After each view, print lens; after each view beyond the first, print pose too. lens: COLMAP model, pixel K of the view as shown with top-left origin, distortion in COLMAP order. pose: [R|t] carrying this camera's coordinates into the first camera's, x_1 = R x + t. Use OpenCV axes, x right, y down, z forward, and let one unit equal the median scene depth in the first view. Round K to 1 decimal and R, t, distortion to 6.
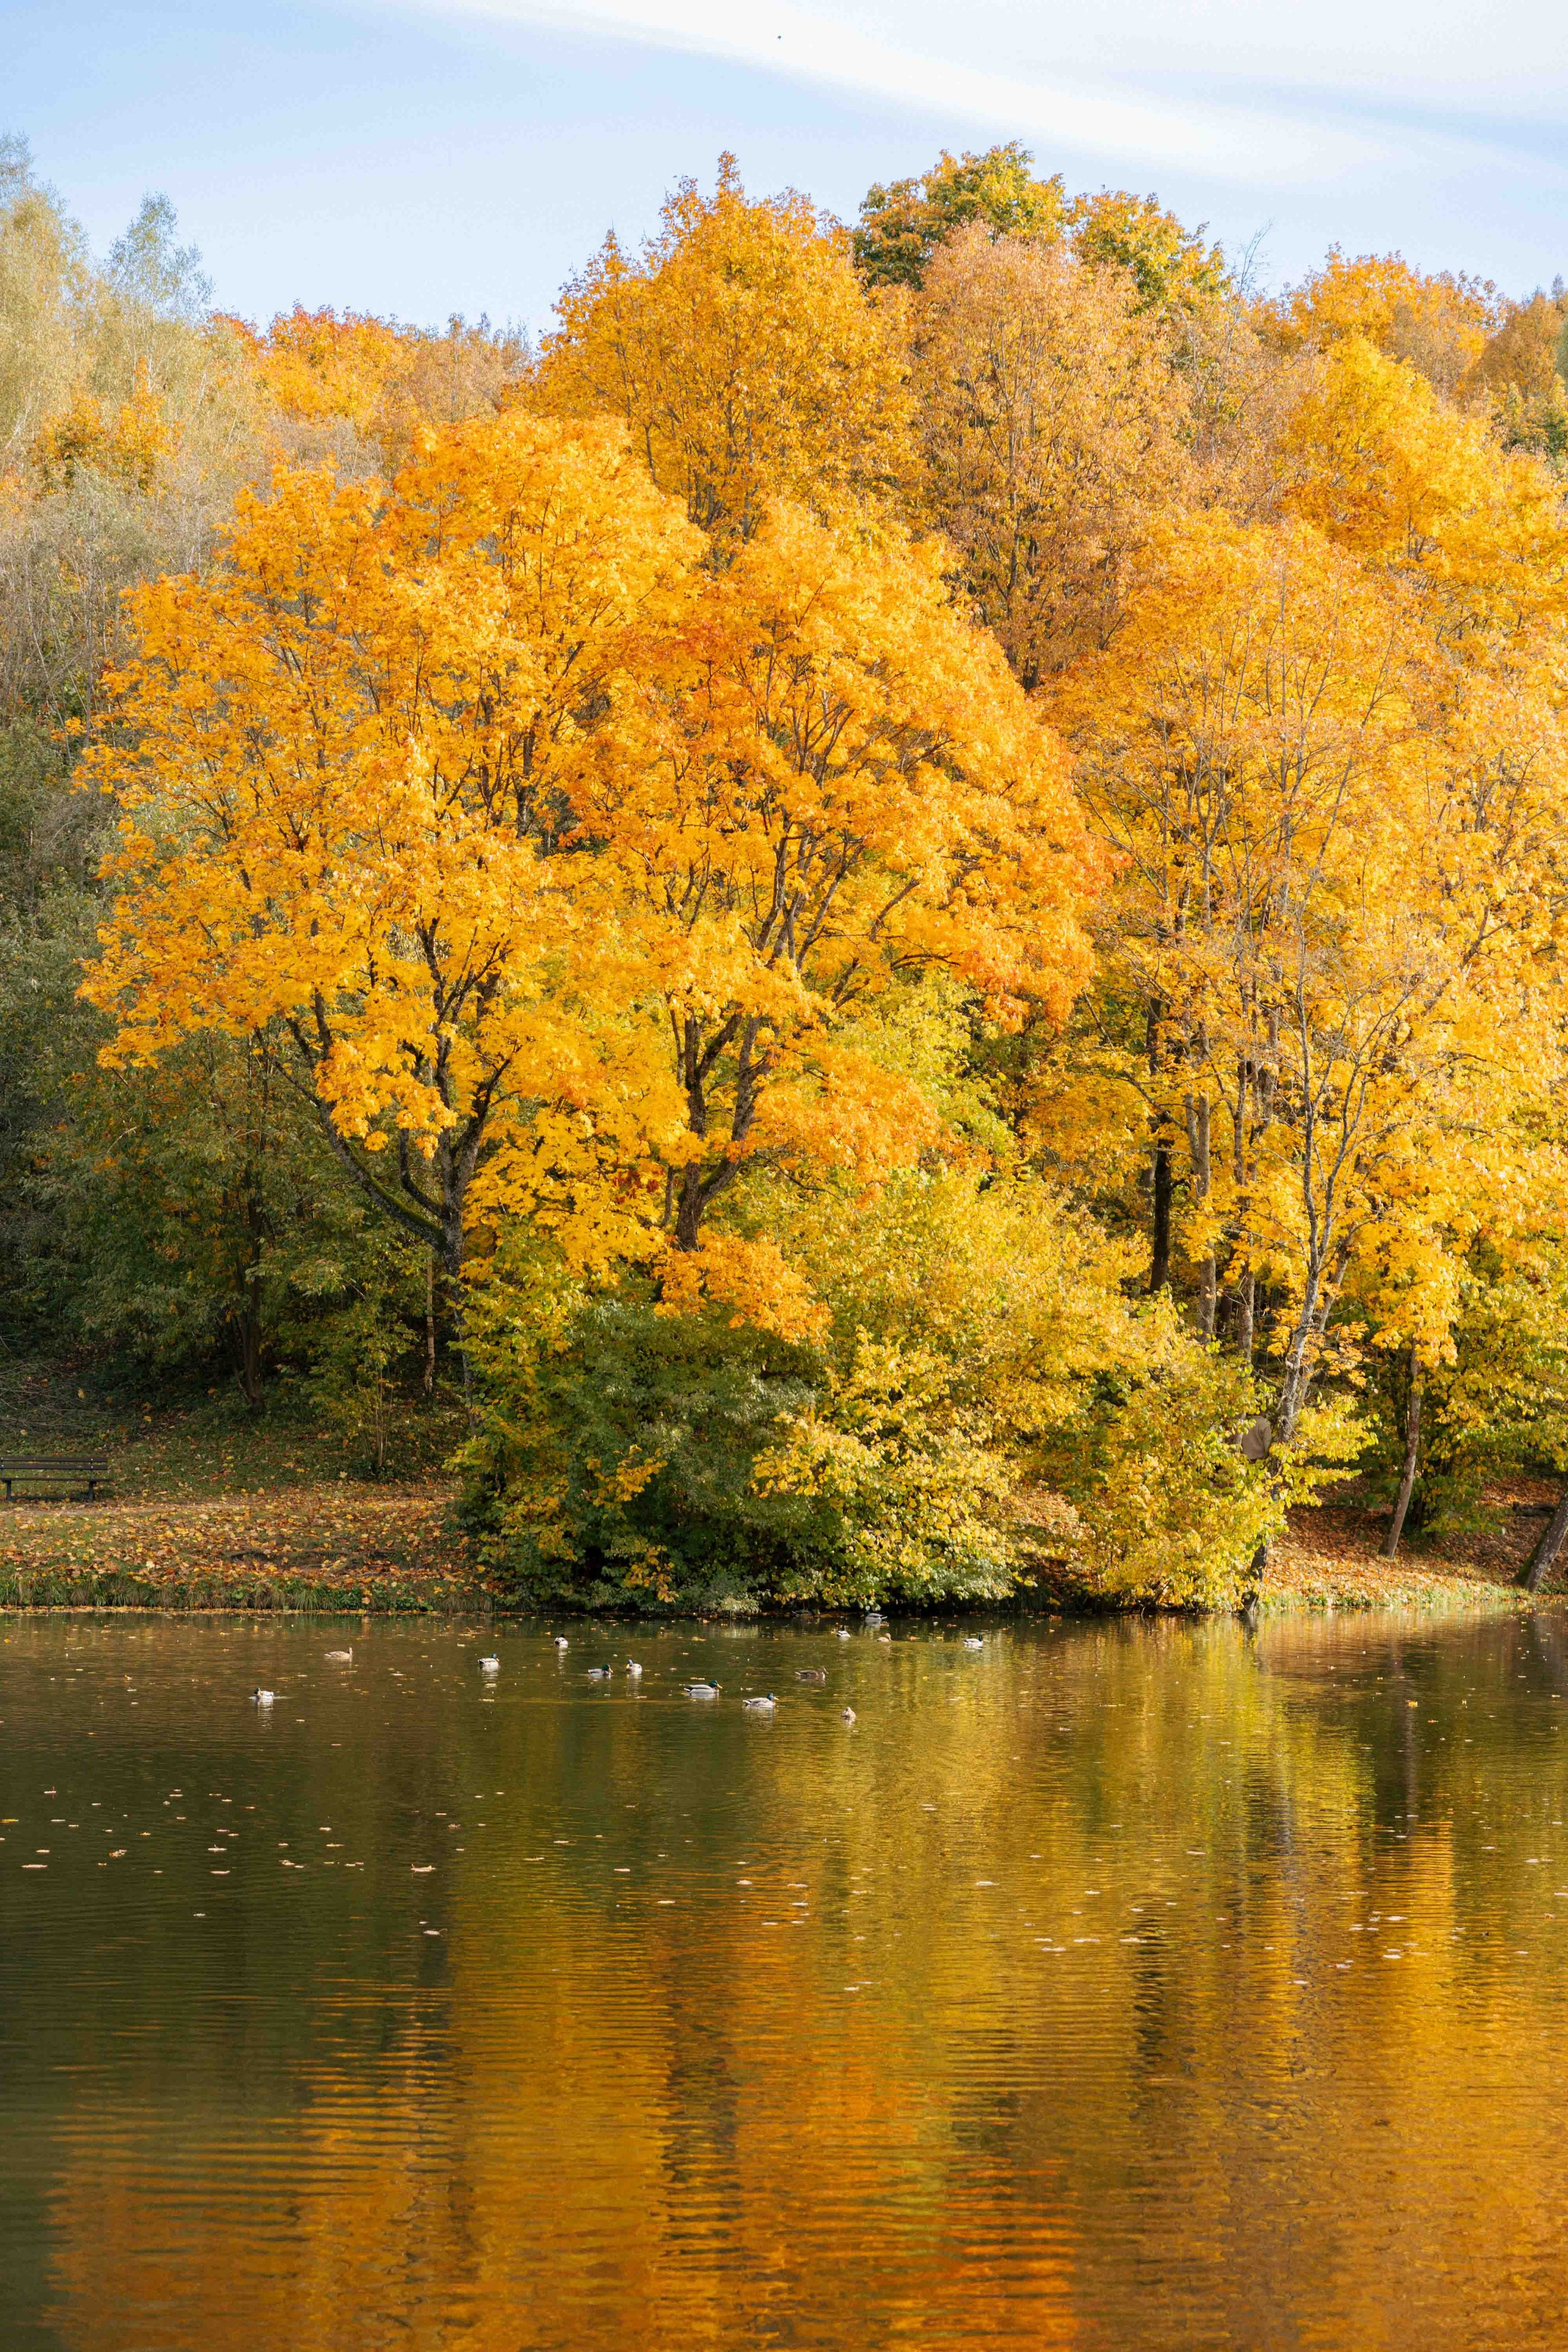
lens RADIAL K [[4581.2, 0, 783.3], [0, 4581.2, 1223.0], [0, 0, 1]] dist [-0.009945, 0.174160]
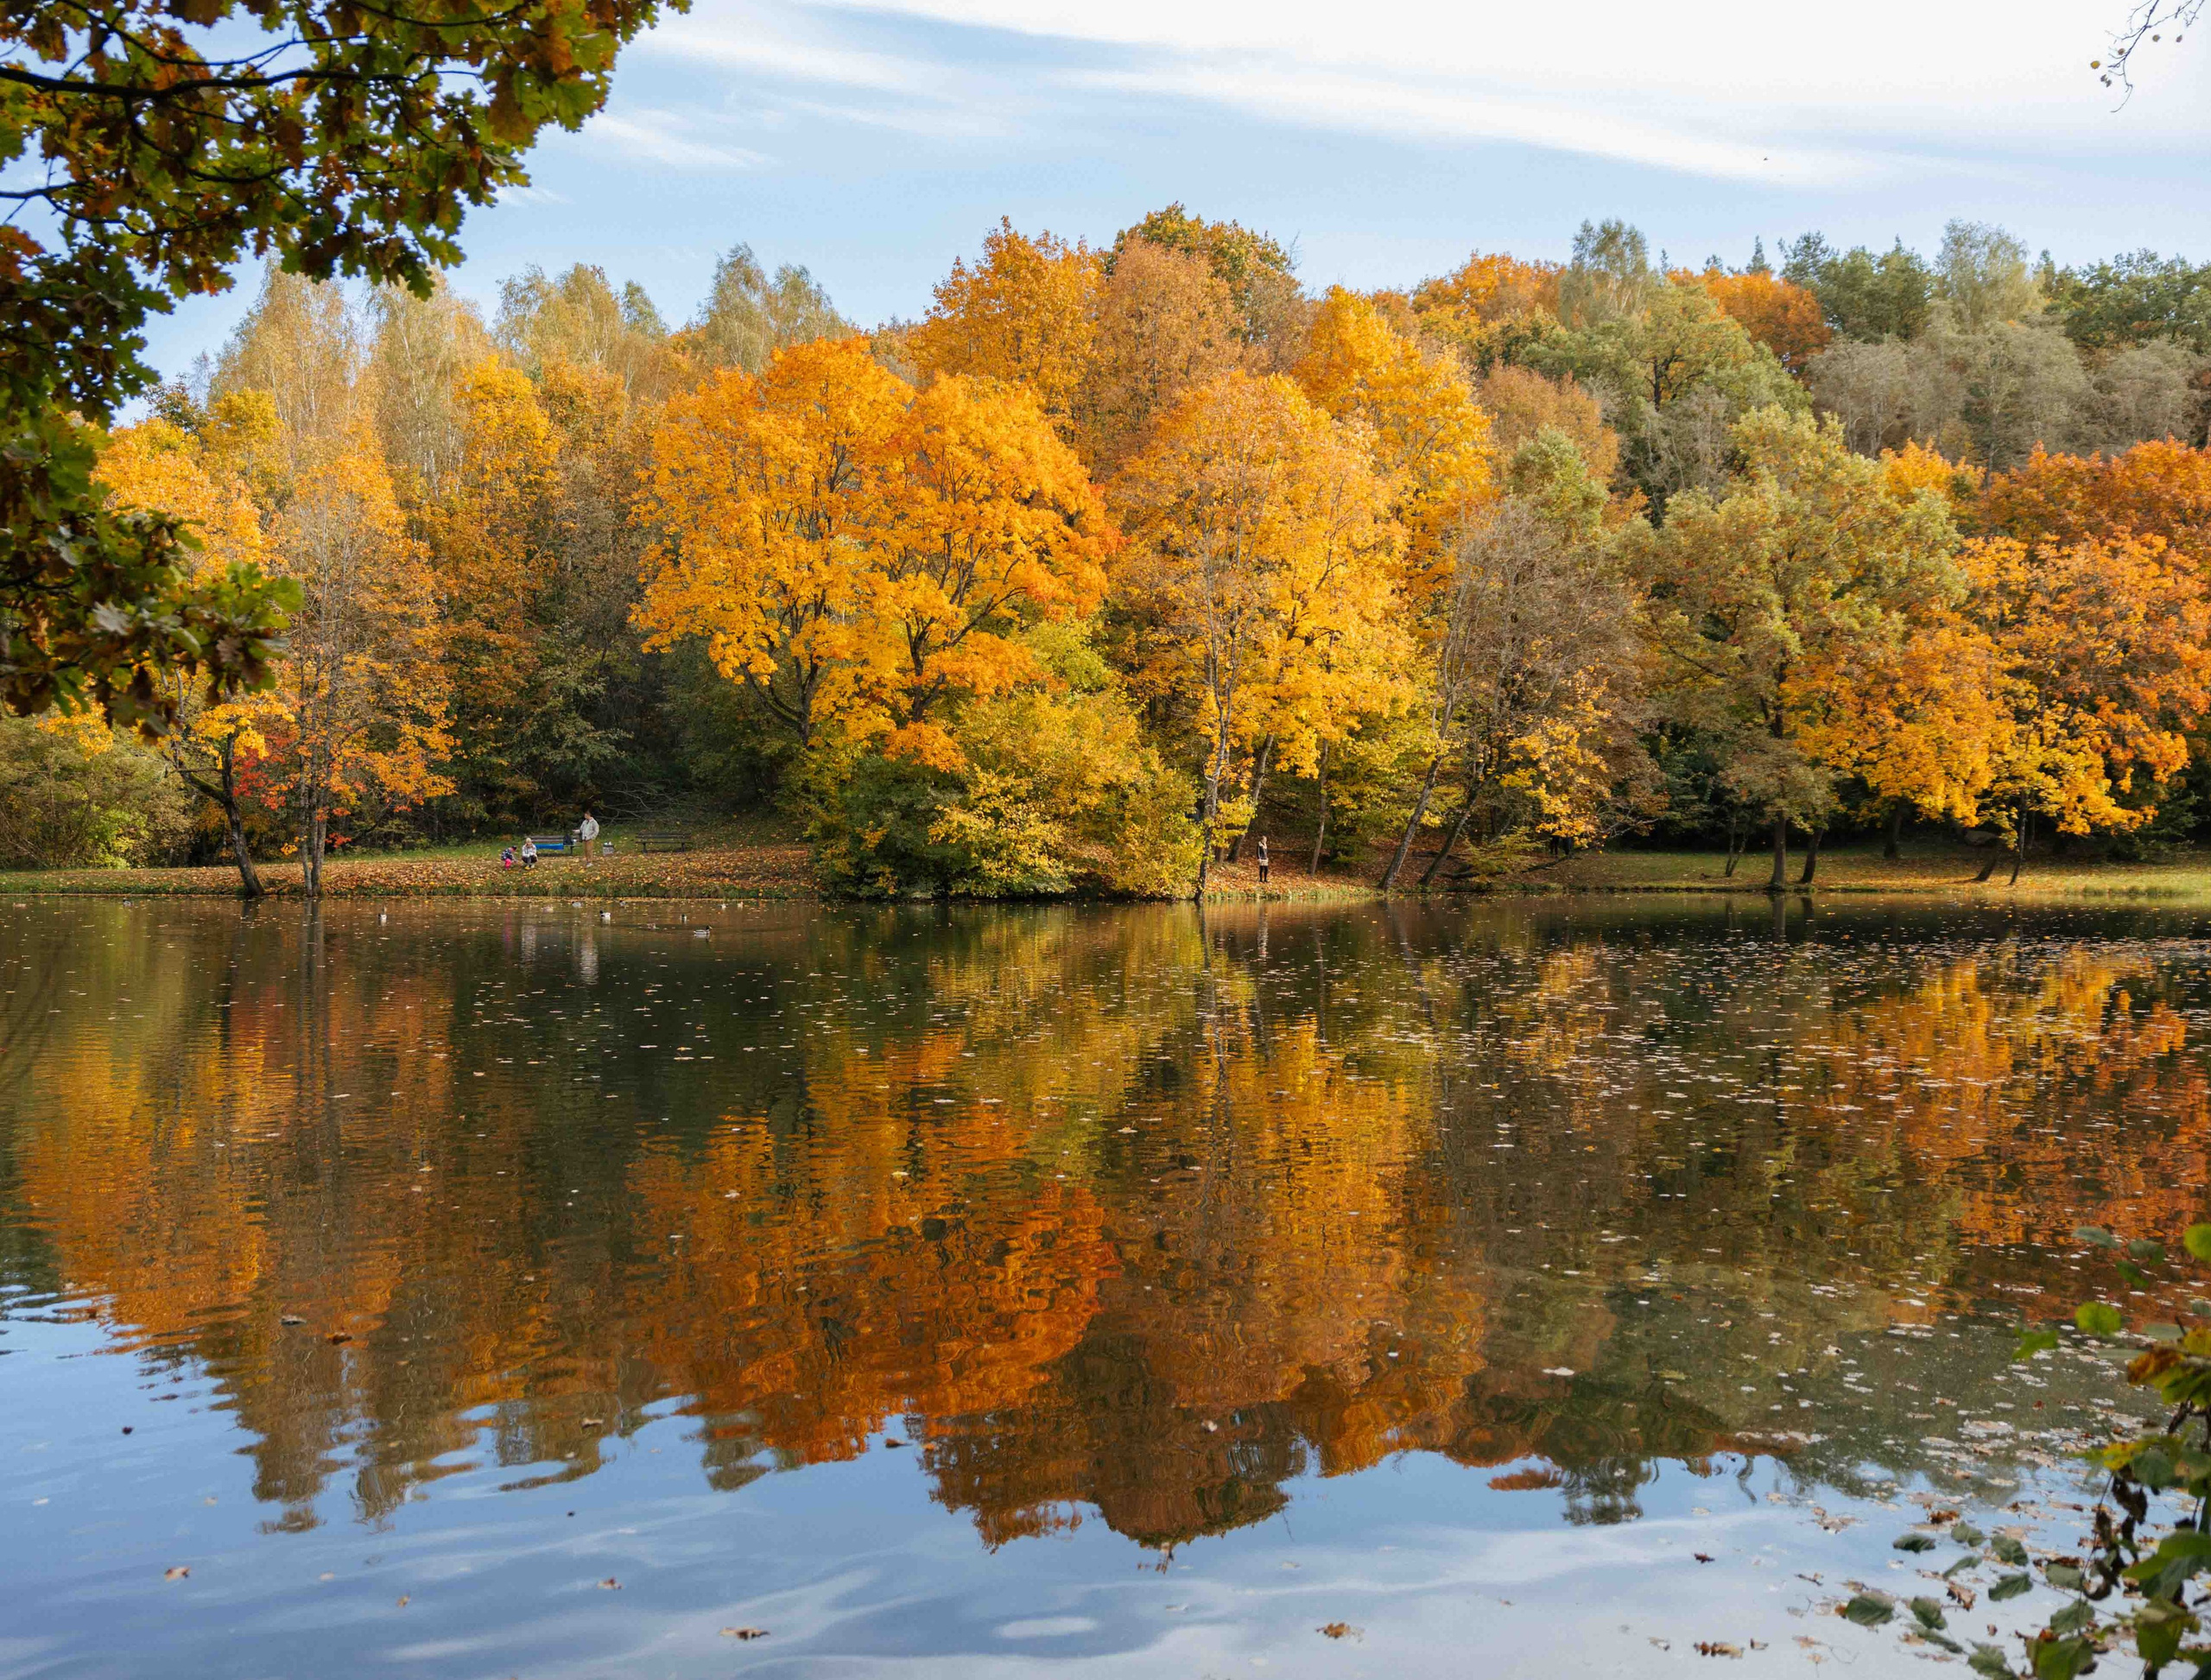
lens RADIAL K [[2059.6, 0, 1105.5], [0, 2059.6, 840.0], [0, 0, 1]] dist [0.008004, 0.002706]
pose [[0.974419, -0.012052, -0.224414, 0.283668], [0.021237, 0.999031, 0.038559, 0.021949], [0.223732, -0.042338, 0.973731, 0.082758]]
